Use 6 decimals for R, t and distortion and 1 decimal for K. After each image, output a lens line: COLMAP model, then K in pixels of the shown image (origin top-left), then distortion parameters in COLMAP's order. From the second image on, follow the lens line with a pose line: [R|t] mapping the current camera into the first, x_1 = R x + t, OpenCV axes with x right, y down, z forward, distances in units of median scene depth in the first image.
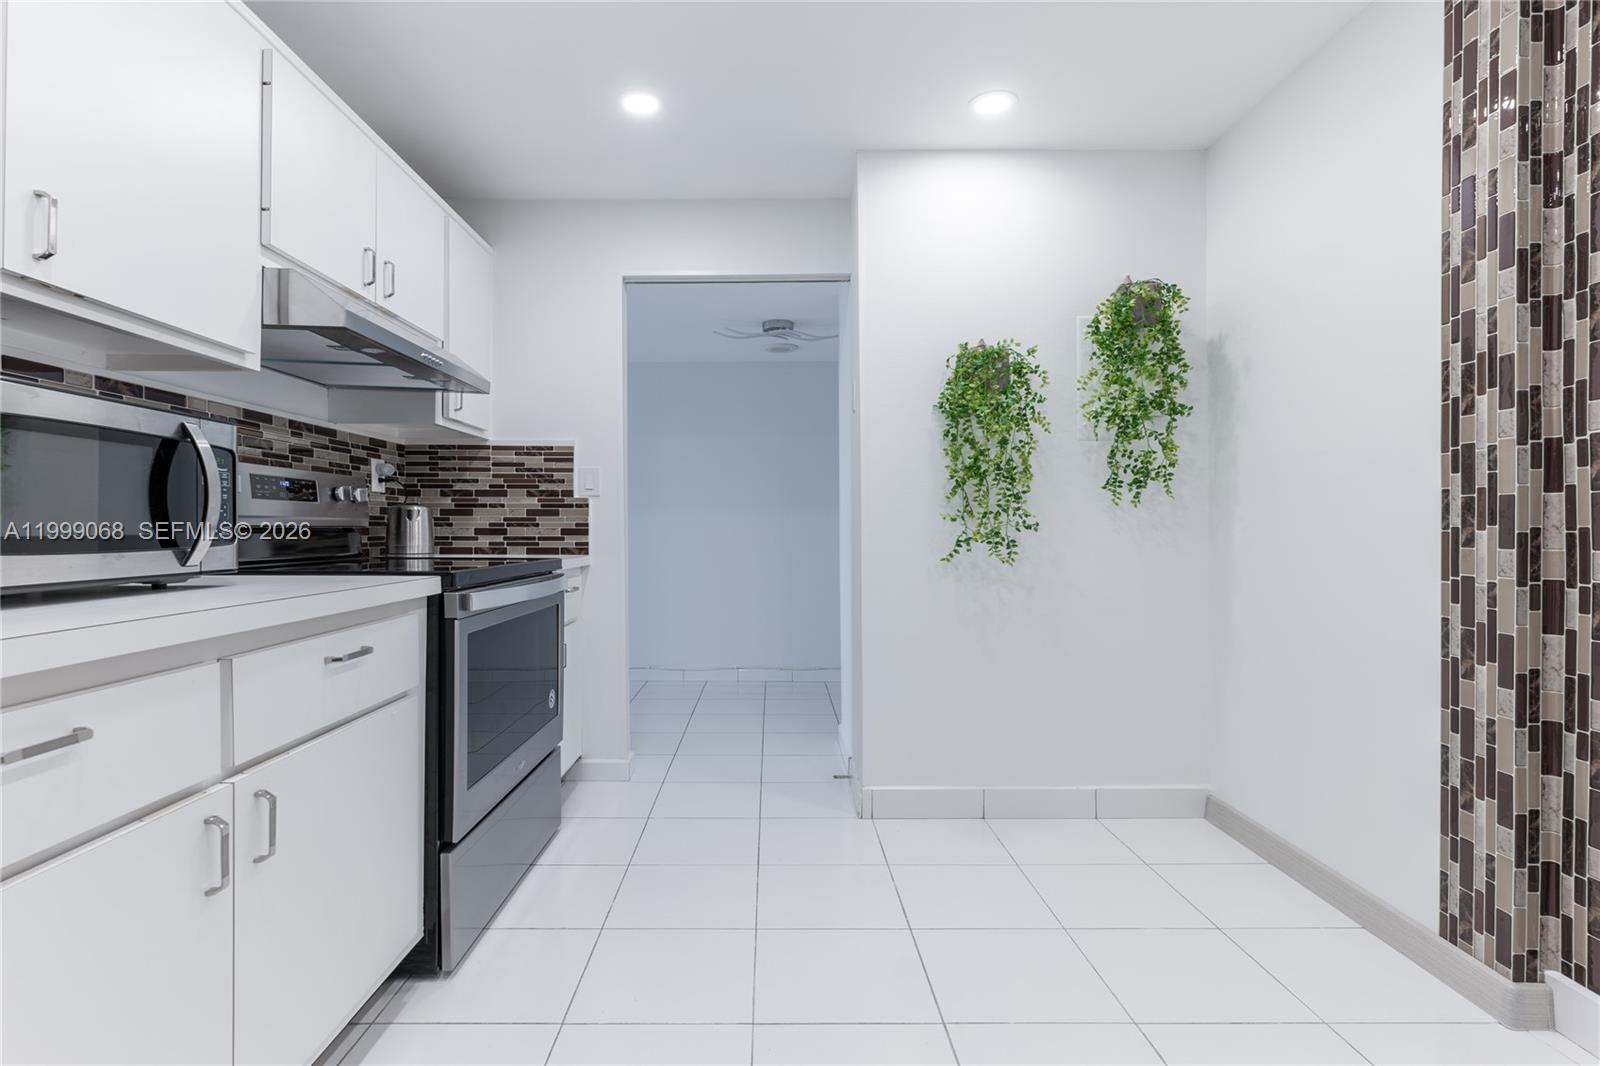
lens RADIAL K [[842.5, 0, 788.1], [0, 842.5, 532.2], [0, 0, 1]] dist [0.003005, -0.002252]
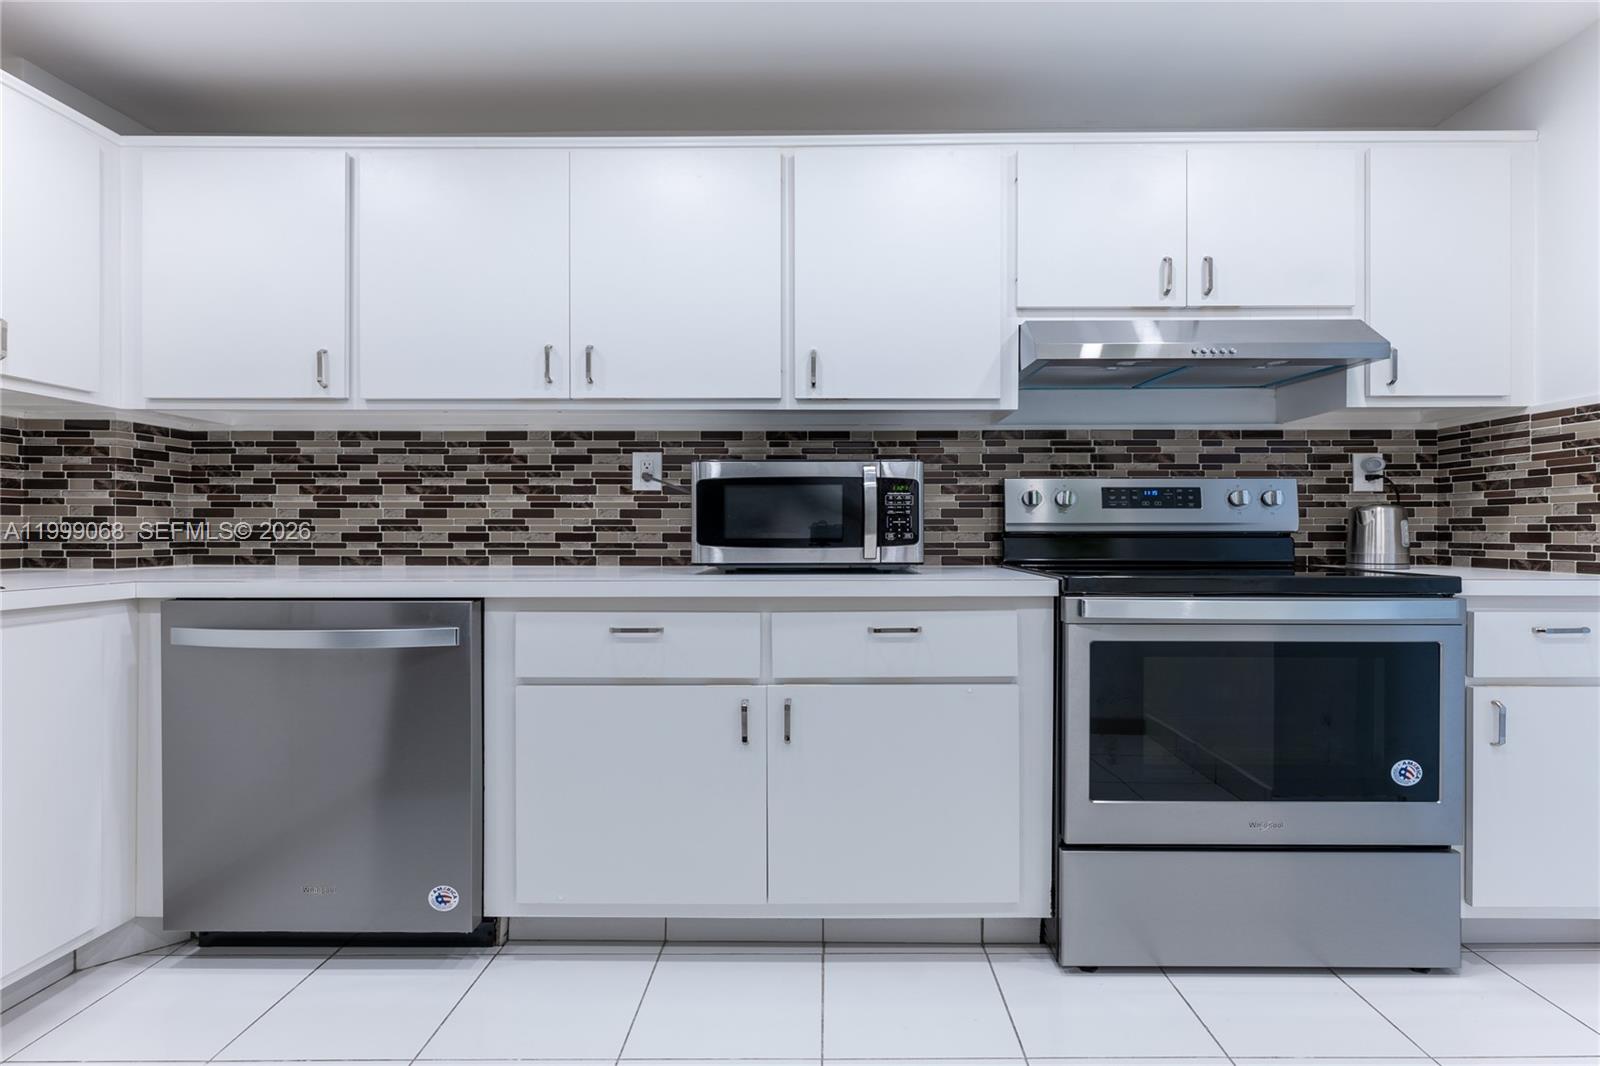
lens RADIAL K [[842.5, 0, 835.1], [0, 842.5, 537.4], [0, 0, 1]] dist [0.003005, -0.002252]
pose [[-0.038784, 0.003173, -0.999243, 0.486242], [-0.002622, 0.999991, 0.003277, -0.001740], [0.999244, 0.002747, -0.038775, 0.586324]]
